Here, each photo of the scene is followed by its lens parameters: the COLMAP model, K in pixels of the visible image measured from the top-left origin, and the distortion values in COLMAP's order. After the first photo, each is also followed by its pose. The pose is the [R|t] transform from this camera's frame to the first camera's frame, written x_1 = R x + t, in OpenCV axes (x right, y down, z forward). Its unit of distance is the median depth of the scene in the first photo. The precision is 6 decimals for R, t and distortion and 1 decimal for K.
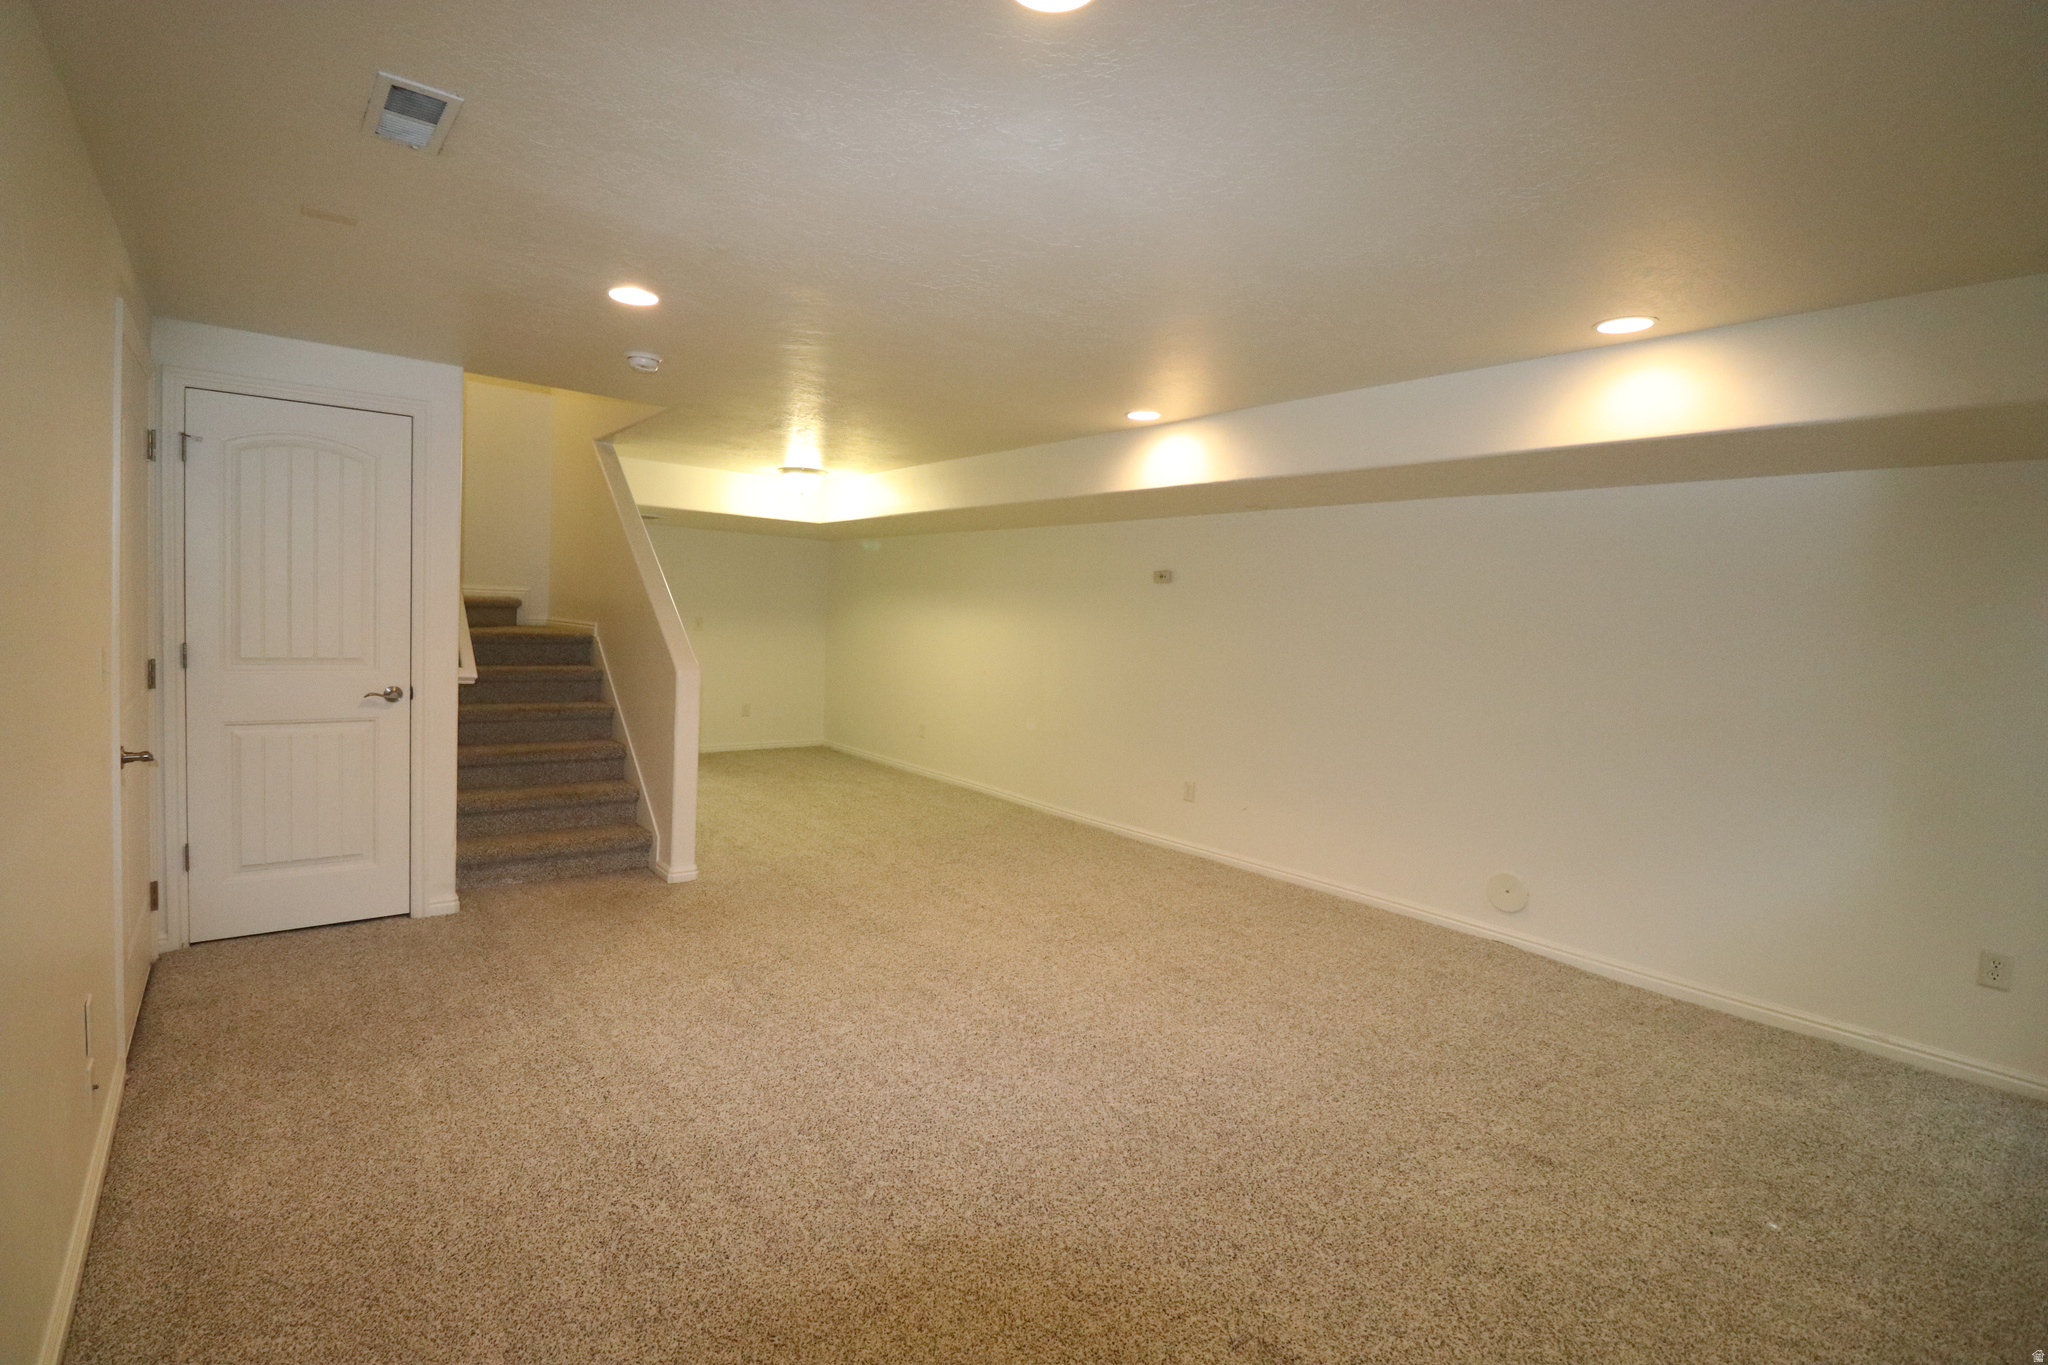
lens RADIAL K [[944.4, 0, 998.3], [0, 944.4, 665.3], [0, 0, 1]] dist [-0.002852, -0.001072]
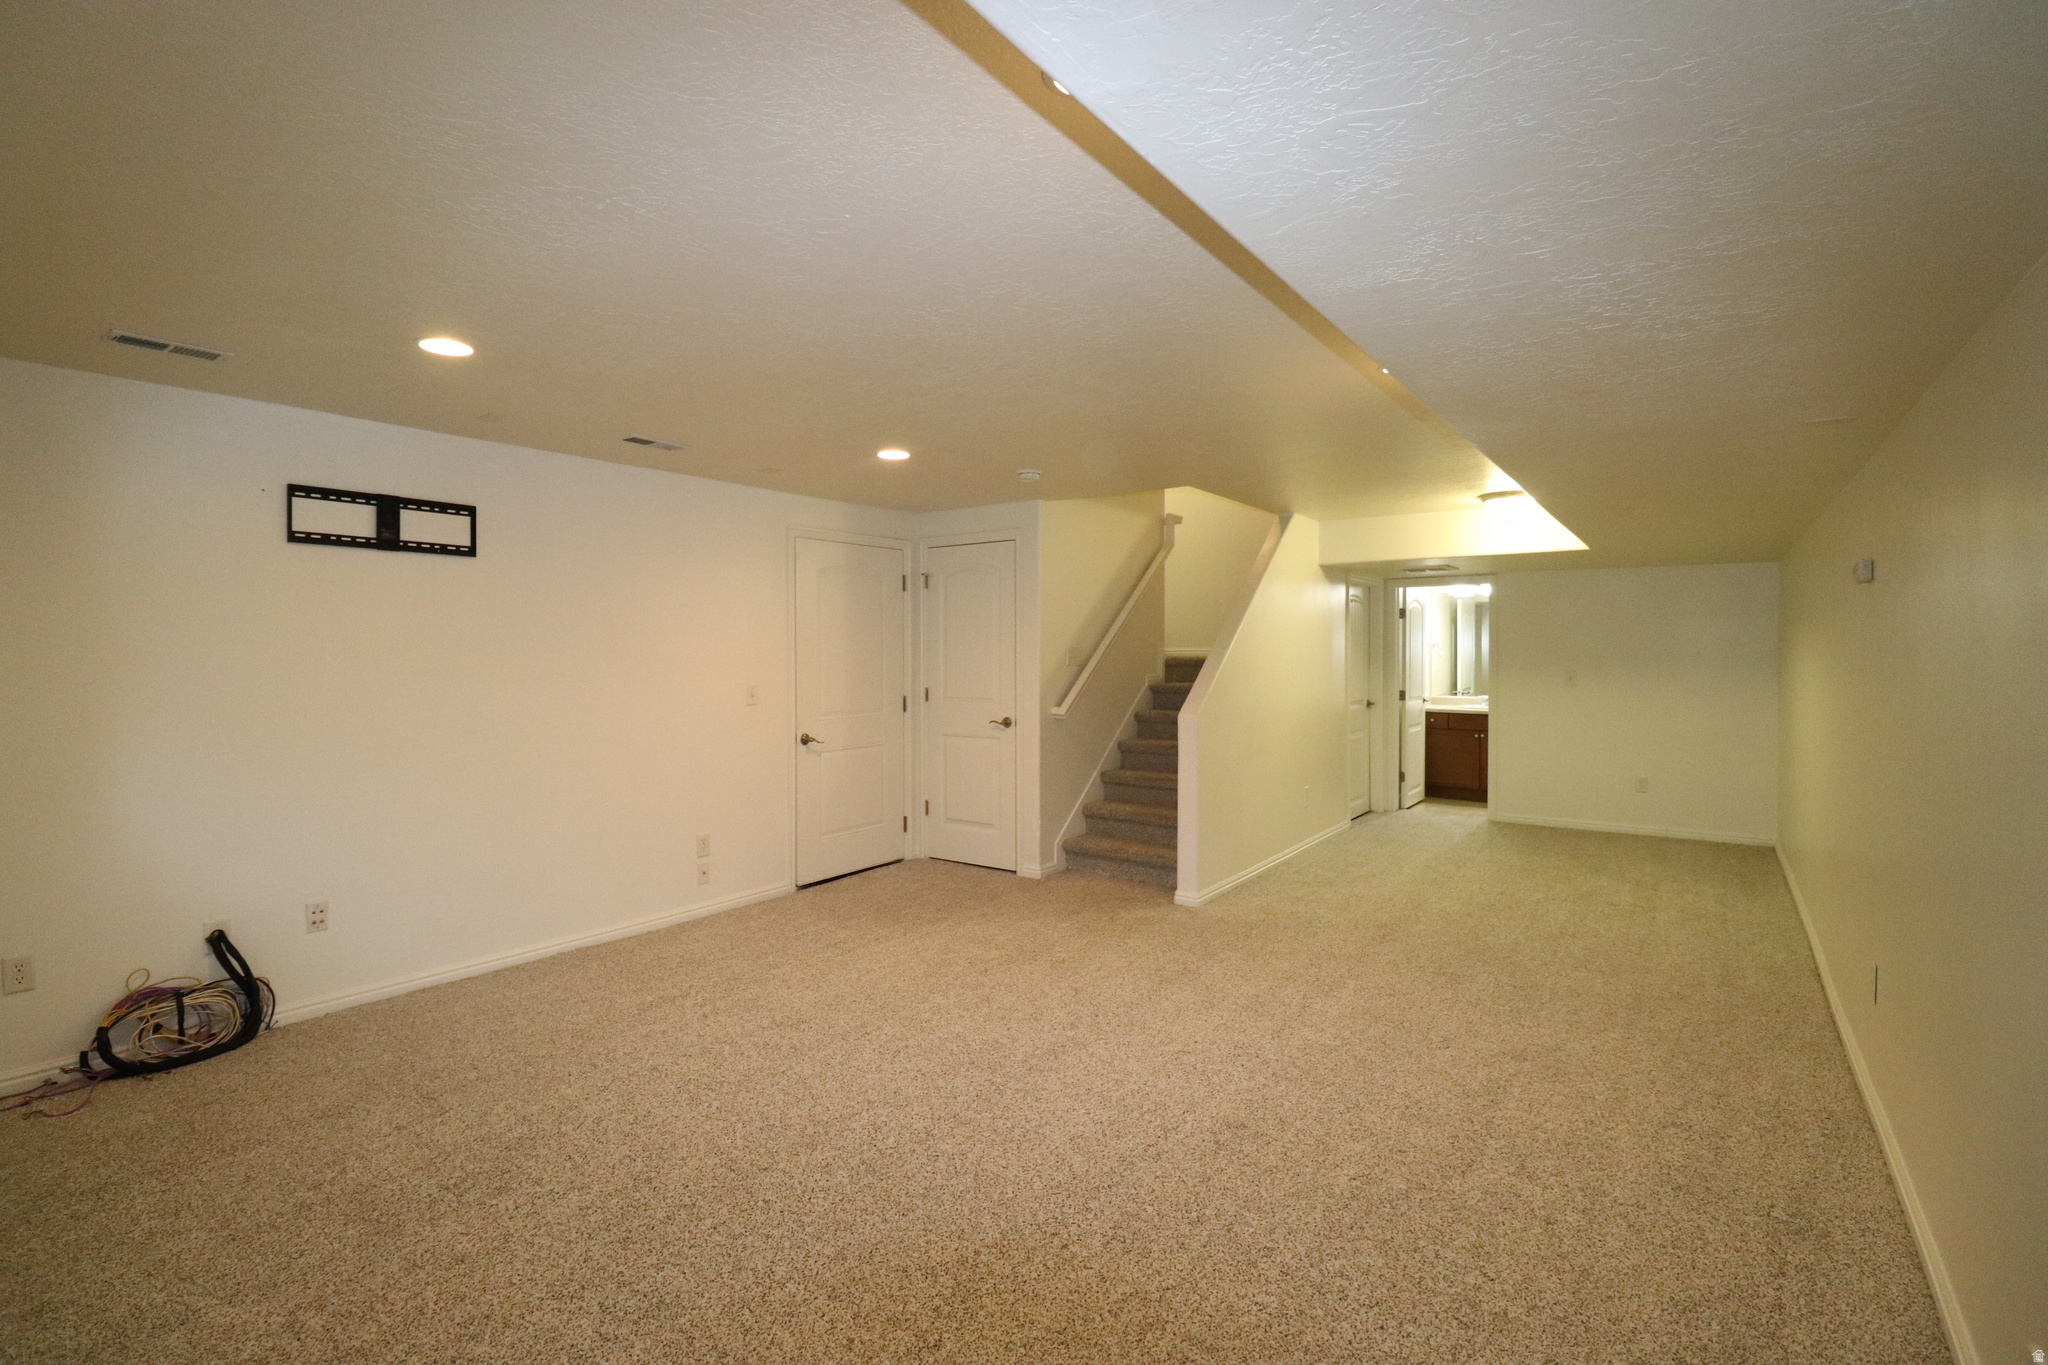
lens RADIAL K [[944.4, 0, 998.3], [0, 944.4, 665.3], [0, 0, 1]] dist [-0.002852, -0.001072]
pose [[0.261736, -0.029218, -0.964697, 0.805600], [-0.039135, 0.998398, -0.040856, 0.001423], [0.964346, 0.048447, 0.260173, 0.570626]]
